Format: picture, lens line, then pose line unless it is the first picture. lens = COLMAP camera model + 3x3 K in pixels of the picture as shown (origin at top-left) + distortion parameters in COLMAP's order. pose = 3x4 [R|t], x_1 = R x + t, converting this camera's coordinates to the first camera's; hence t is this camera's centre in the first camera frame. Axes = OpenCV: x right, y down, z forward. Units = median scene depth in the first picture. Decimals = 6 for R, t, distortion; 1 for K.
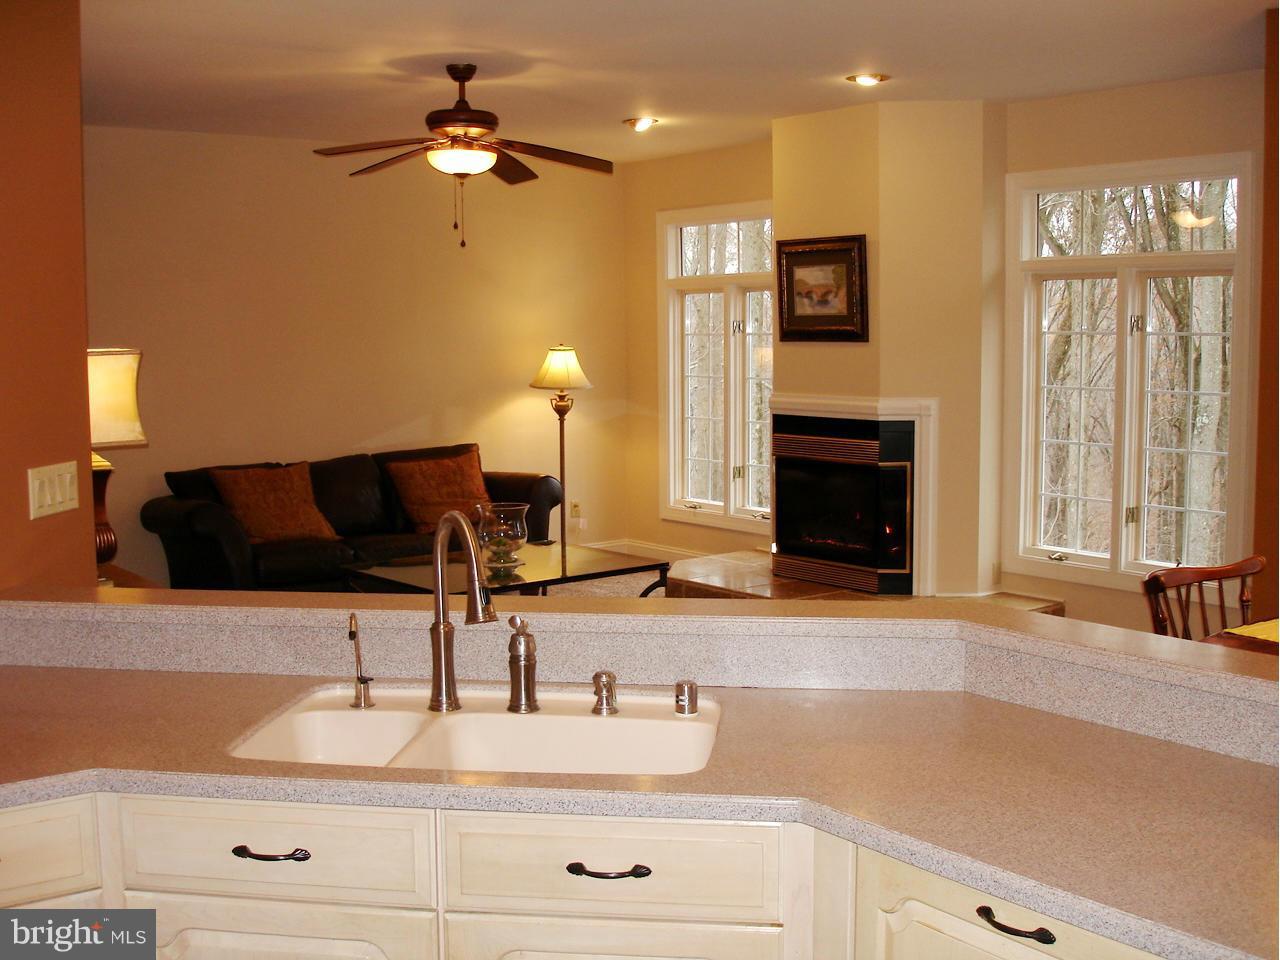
lens RADIAL K [[1443.0, 0, 640.0], [0, 1443.0, 480.0], [0, 0, 1]] dist [0.004308, -0.001081]
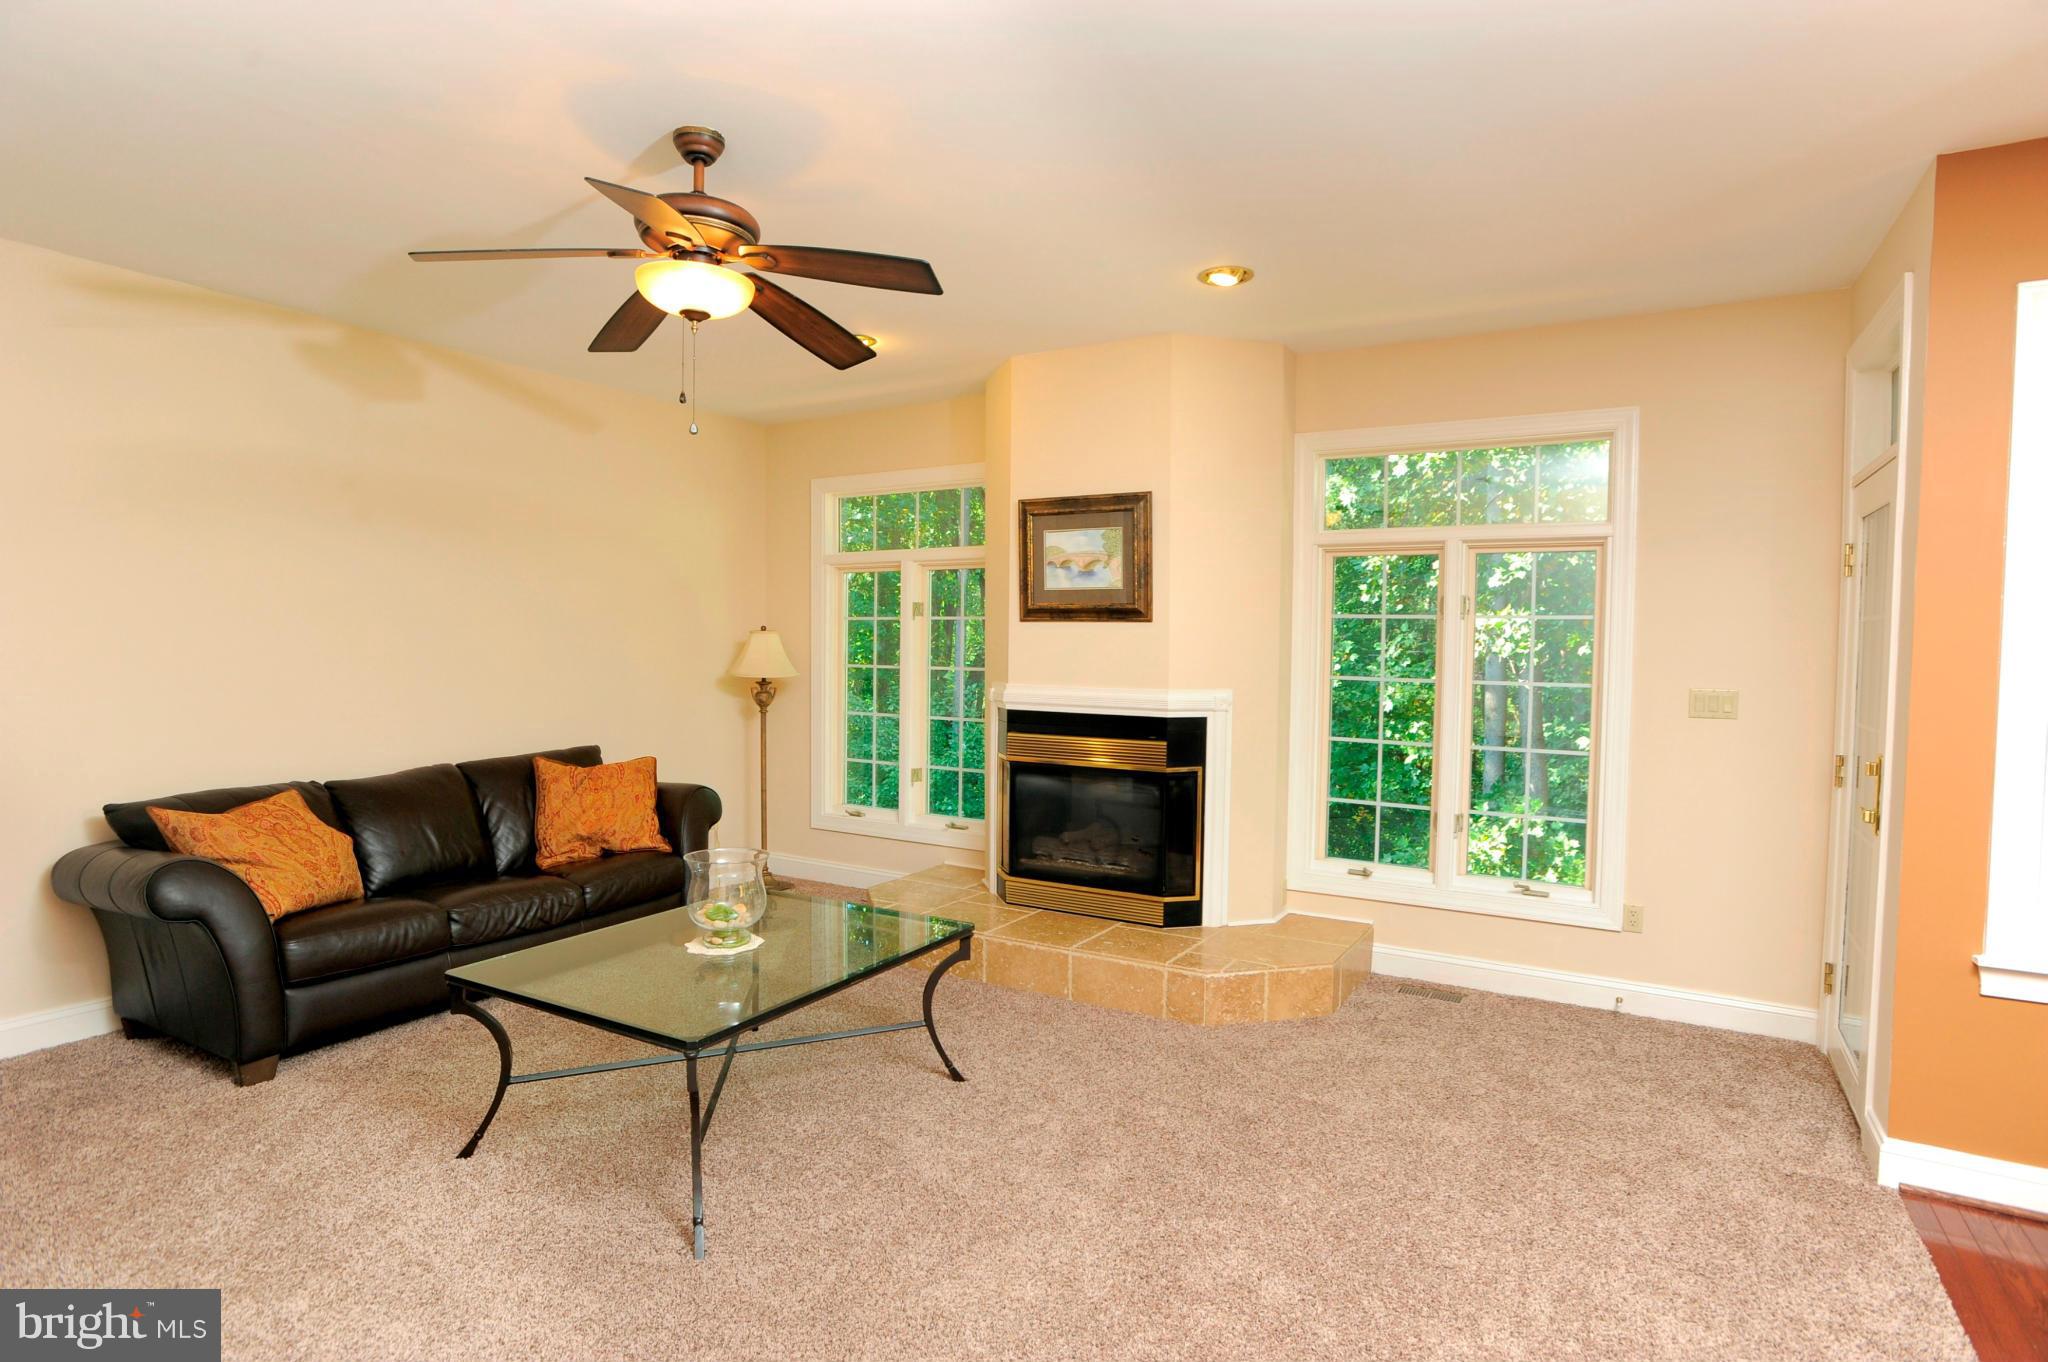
lens RADIAL K [[1014.4, 0, 987.7], [0, 1014.4, 680.8], [0, 0, 1]] dist [-0.013769, -0.000012]
pose [[0.936484, 0.005006, 0.350674, -0.132265], [0.017338, 0.998015, -0.060546, -0.028505], [-0.350281, 0.062781, 0.934538, 0.492093]]
